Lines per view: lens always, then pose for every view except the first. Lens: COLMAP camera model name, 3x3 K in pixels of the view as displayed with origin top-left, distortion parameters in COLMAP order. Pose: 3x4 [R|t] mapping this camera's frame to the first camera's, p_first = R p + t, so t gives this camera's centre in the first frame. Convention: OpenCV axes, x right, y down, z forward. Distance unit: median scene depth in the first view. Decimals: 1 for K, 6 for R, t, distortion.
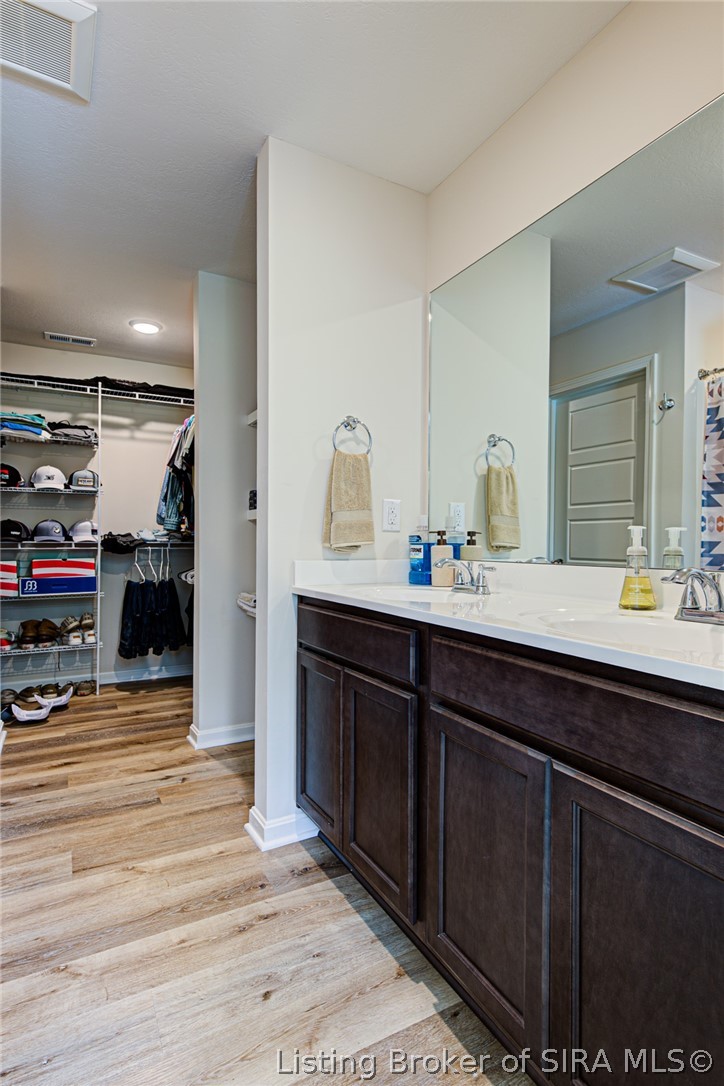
lens RADIAL K [[556.2, 0, 370.4], [0, 556.2, 548.6], [0, 0, 1]] dist [0.047757, 0.000427]
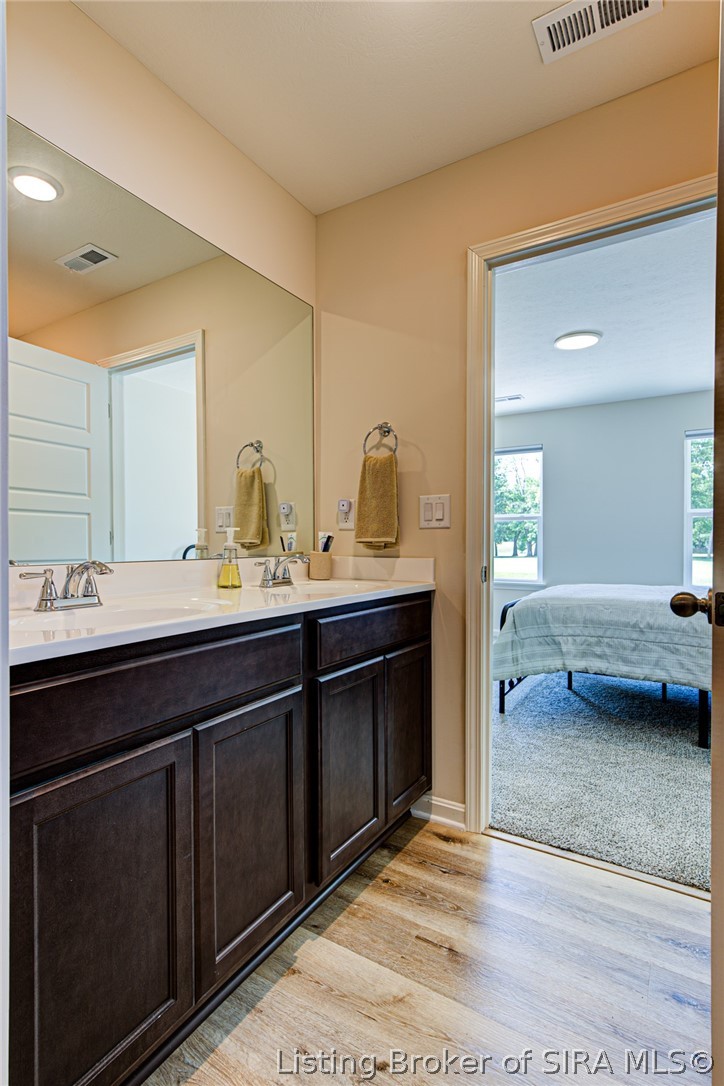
lens RADIAL K [[556.2, 0, 369.9], [0, 556.2, 542.2], [0, 0, 1]] dist [0.047757, 0.000427]
pose [[-0.490422, -0.012668, 0.871393, -0.957830], [0.013355, 0.999668, 0.022049, -0.030106], [-0.871383, 0.022451, -0.490090, 1.482267]]
